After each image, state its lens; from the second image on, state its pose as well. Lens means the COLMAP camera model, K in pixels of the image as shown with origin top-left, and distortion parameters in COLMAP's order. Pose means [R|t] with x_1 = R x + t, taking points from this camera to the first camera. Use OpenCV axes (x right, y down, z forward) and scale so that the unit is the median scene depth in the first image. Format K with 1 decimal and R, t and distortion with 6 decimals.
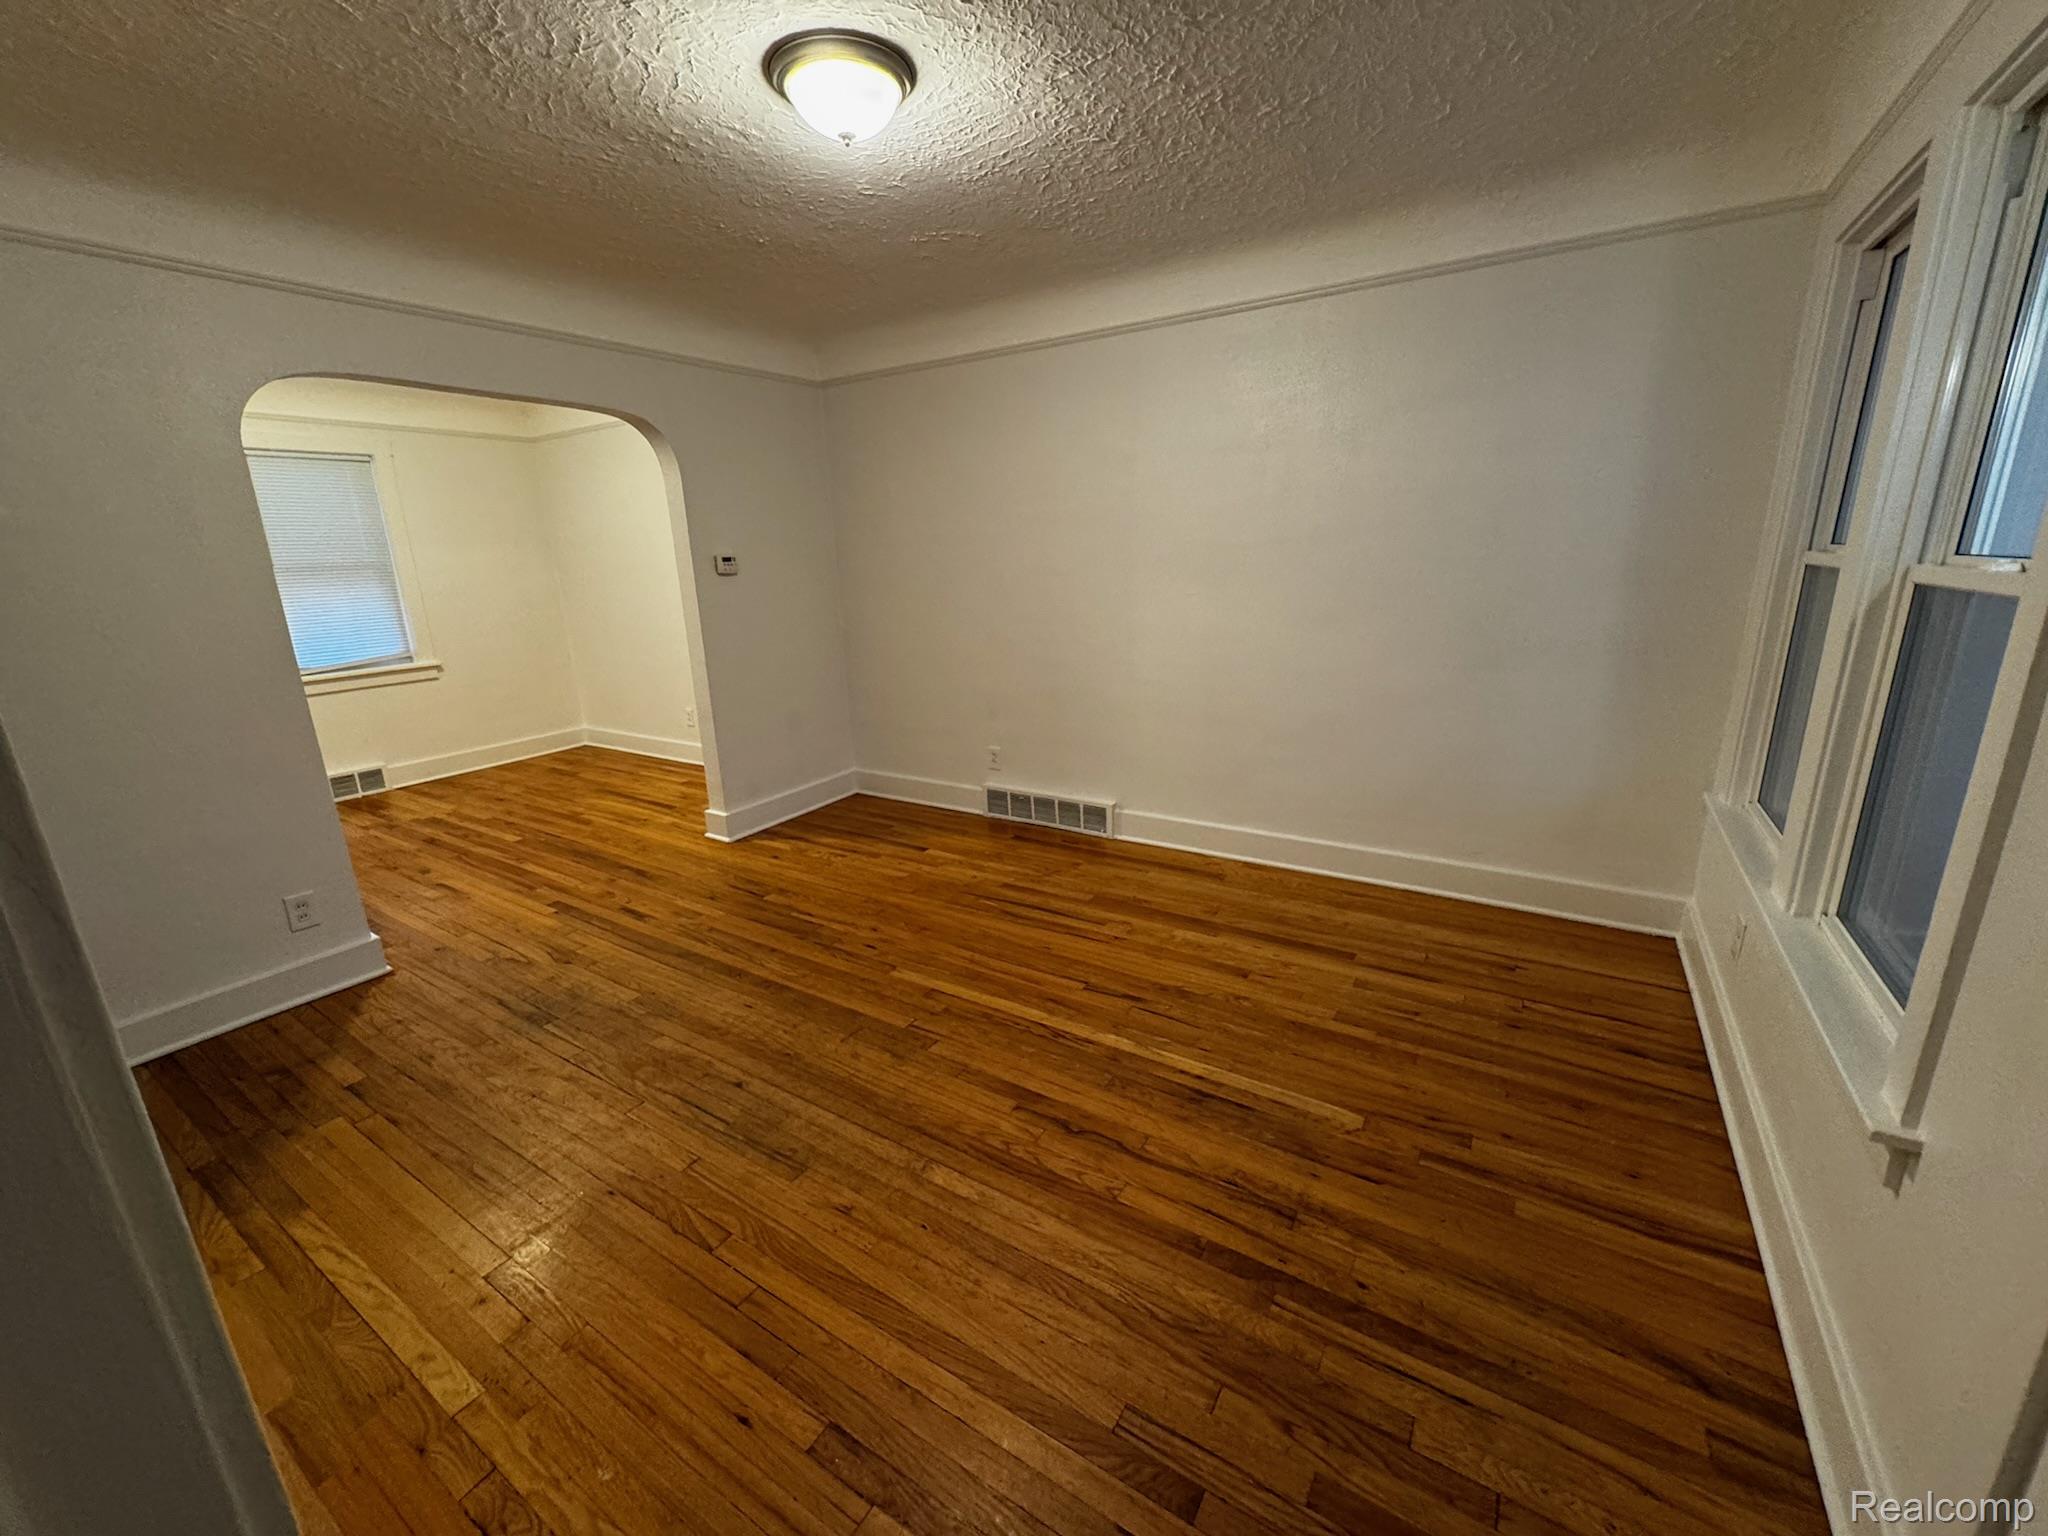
lens RADIAL K [[812.5, 0, 1029.9], [0, 812.5, 770.5], [0, 0, 1]] dist [-0.002313, -0.000688]
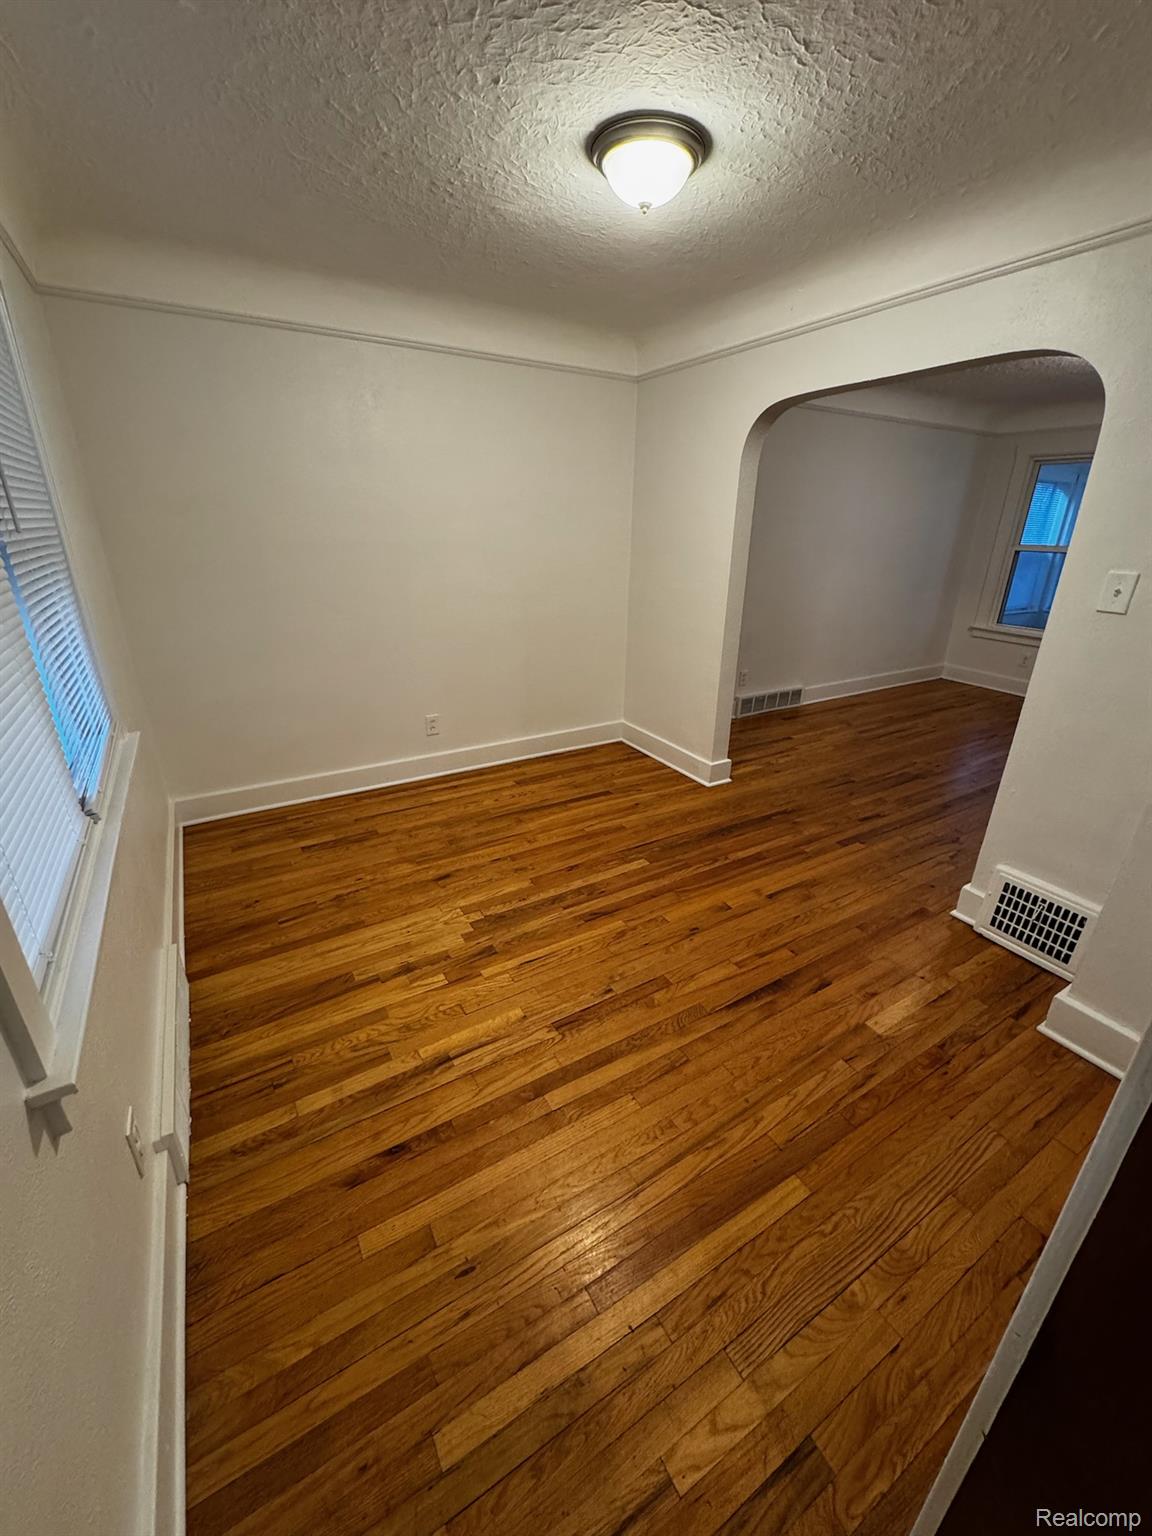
lens RADIAL K [[609.3, 0, 579.8], [0, 609.3, 764.3], [0, 0, 1]] dist [-0.002313, -0.000688]
pose [[0.445568, -0.296398, 0.844759, -1.289602], [0.208353, 0.952025, 0.224139, -0.195604], [-0.870665, 0.076139, 0.485947, 0.786122]]
